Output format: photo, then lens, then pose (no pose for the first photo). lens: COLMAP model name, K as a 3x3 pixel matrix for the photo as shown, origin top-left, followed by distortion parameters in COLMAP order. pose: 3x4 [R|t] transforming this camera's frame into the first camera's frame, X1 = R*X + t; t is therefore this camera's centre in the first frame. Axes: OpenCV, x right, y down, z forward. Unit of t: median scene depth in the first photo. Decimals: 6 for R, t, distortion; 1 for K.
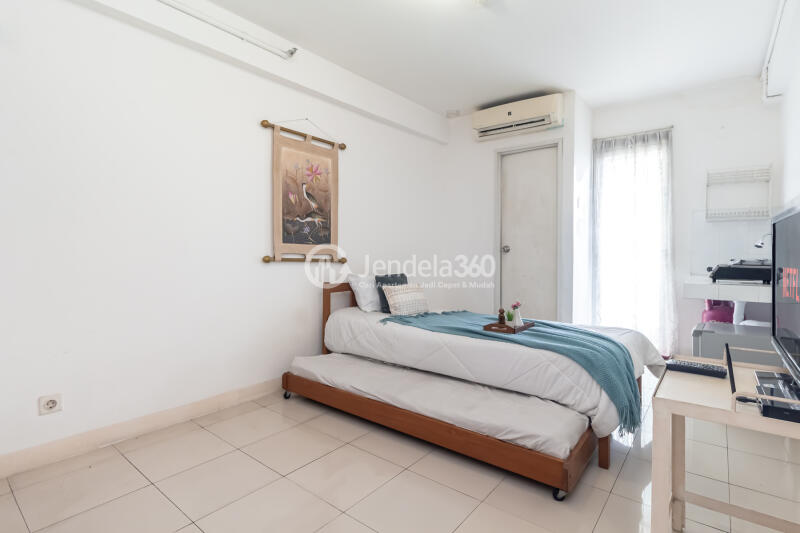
lens RADIAL K [[392.6, 0, 403.0], [0, 392.6, 262.3], [0, 0, 1]] dist [-0.021157, -0.000398]
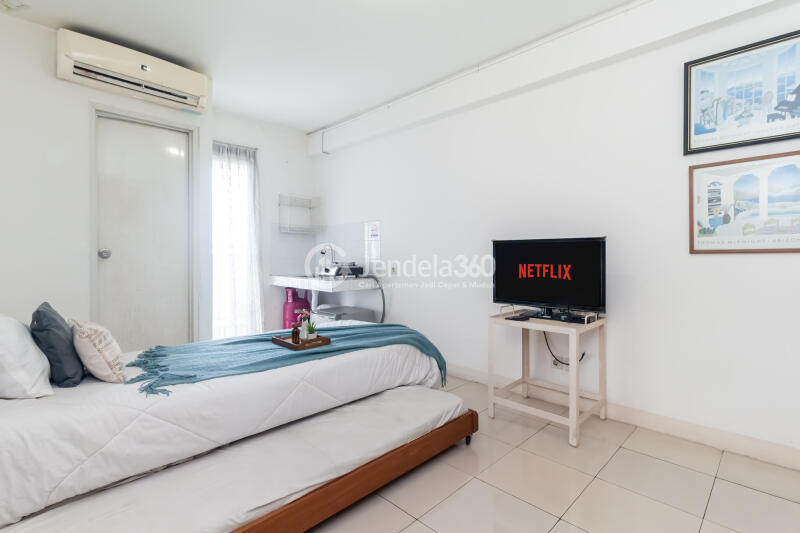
lens RADIAL K [[377.4, 0, 401.8], [0, 377.4, 261.0], [0, 0, 1]] dist [0.002379, 0.000023]
pose [[0.110141, -0.009588, 0.993870, -0.418031], [0.024953, 0.999665, 0.006879, -0.013557], [-0.993603, 0.024043, 0.110343, 0.496916]]
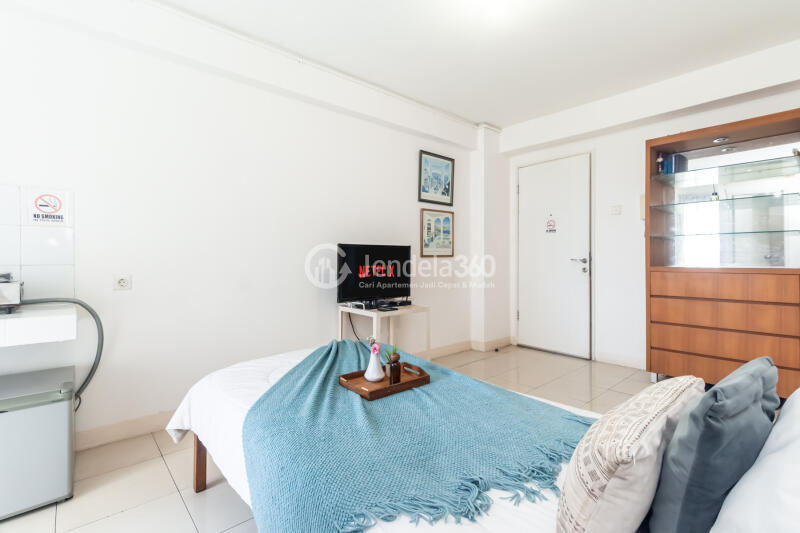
lens RADIAL K [[377.4, 0, 398.6], [0, 377.4, 260.6], [0, 0, 1]] dist [0.002379, 0.000023]
pose [[-0.983869, 0.016545, 0.178123, 0.108348], [0.019835, 0.999664, 0.016704, -0.019348], [-0.177787, 0.019967, -0.983866, 1.173869]]
